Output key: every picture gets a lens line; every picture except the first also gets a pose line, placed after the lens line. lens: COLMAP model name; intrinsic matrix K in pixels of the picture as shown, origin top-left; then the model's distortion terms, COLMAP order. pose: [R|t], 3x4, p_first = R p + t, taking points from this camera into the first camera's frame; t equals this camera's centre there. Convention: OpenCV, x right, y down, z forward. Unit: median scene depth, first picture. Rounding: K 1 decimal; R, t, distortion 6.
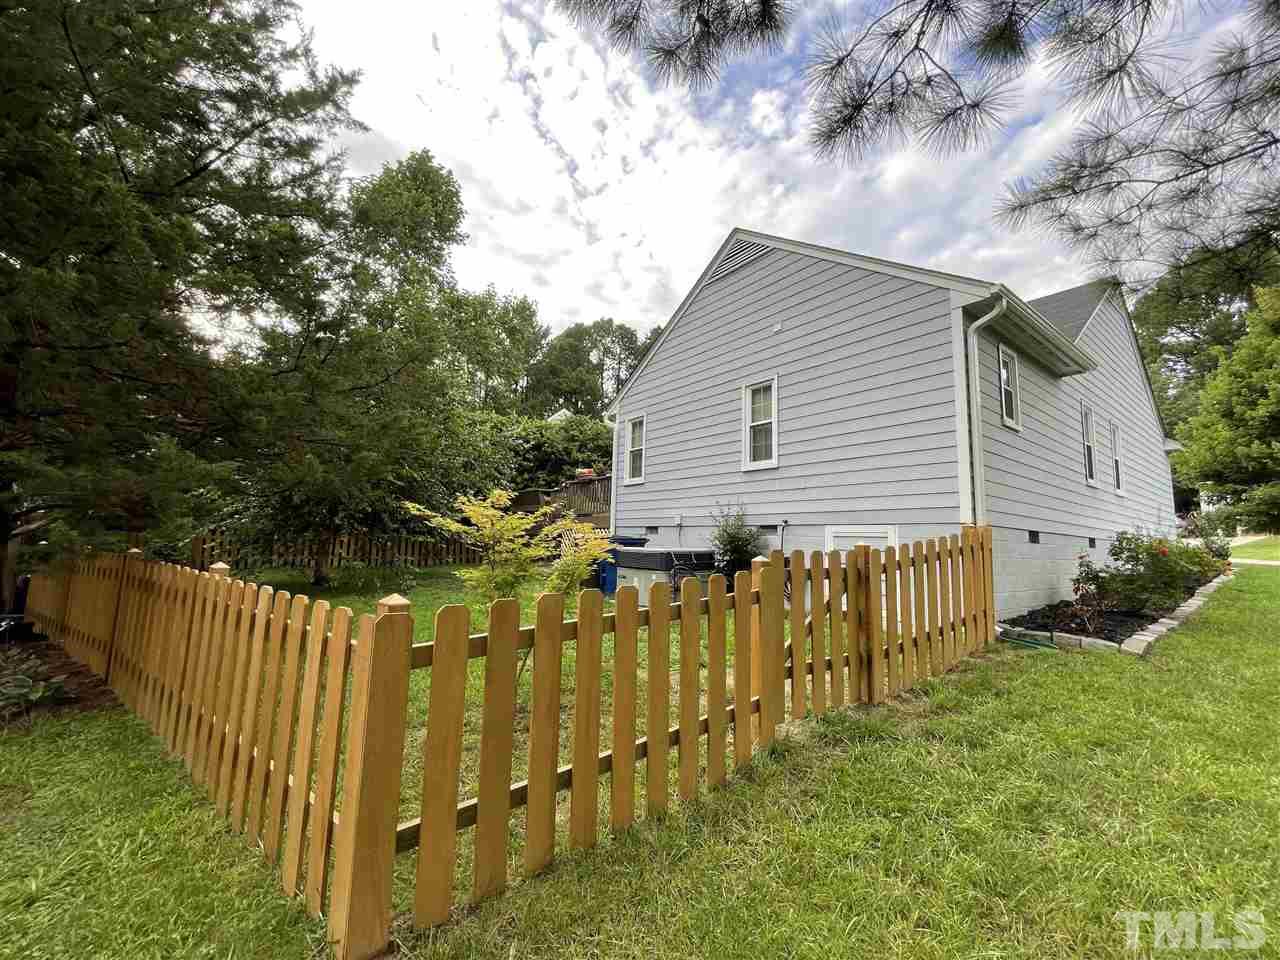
lens RADIAL K [[517.4, 0, 640.0], [0, 517.4, 480.0], [0, 0, 1]] dist [-0.003615, 0.000456]
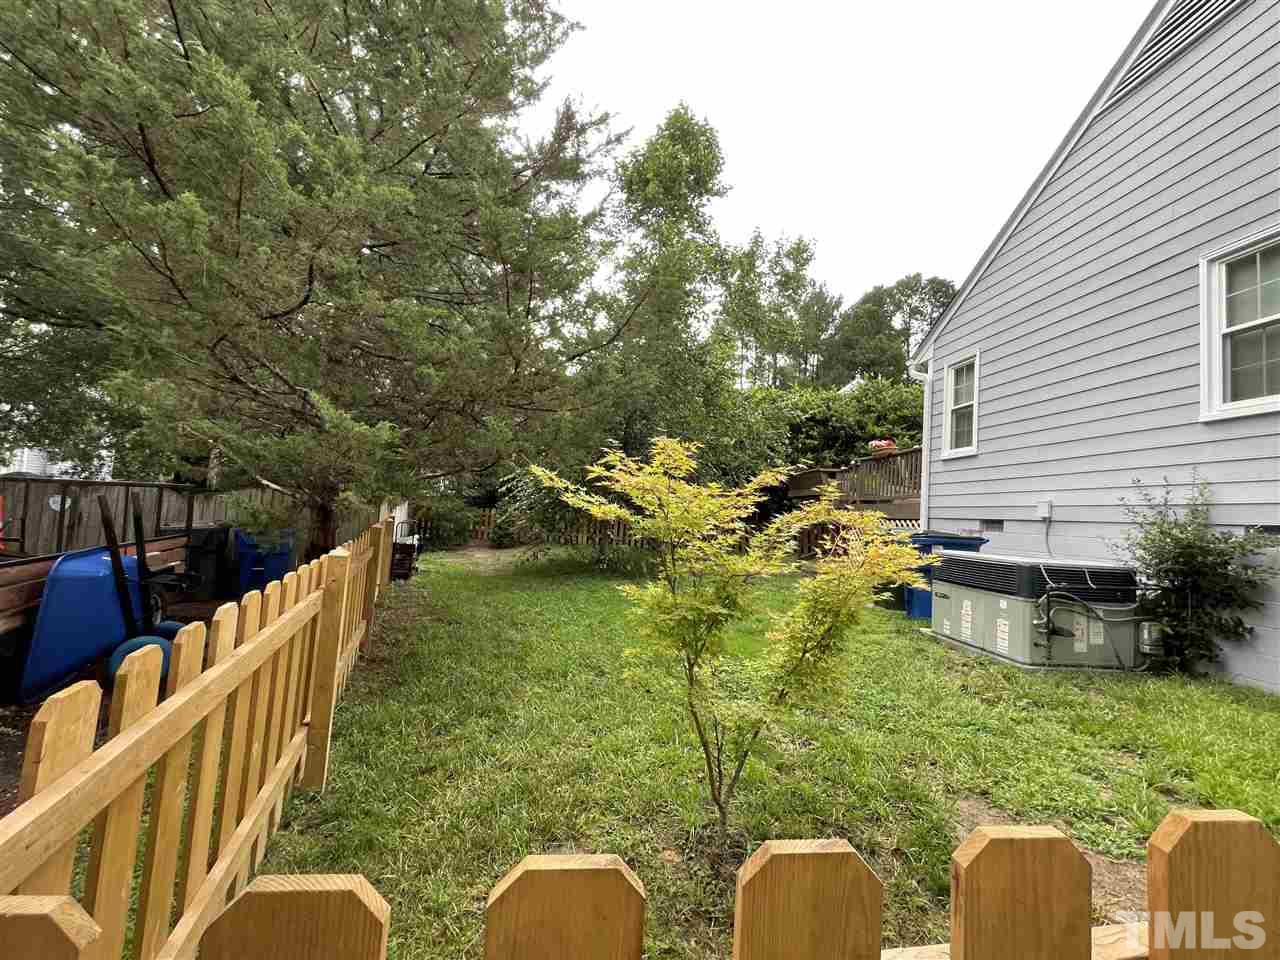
lens RADIAL K [[517.4, 0, 640.0], [0, 517.4, 480.0], [0, 0, 1]] dist [-0.003615, 0.000456]
pose [[0.850672, -0.004560, -0.525678, -0.009410], [0.018012, 0.999628, 0.020476, 0.013988], [0.525389, -0.026887, 0.850437, 0.162429]]
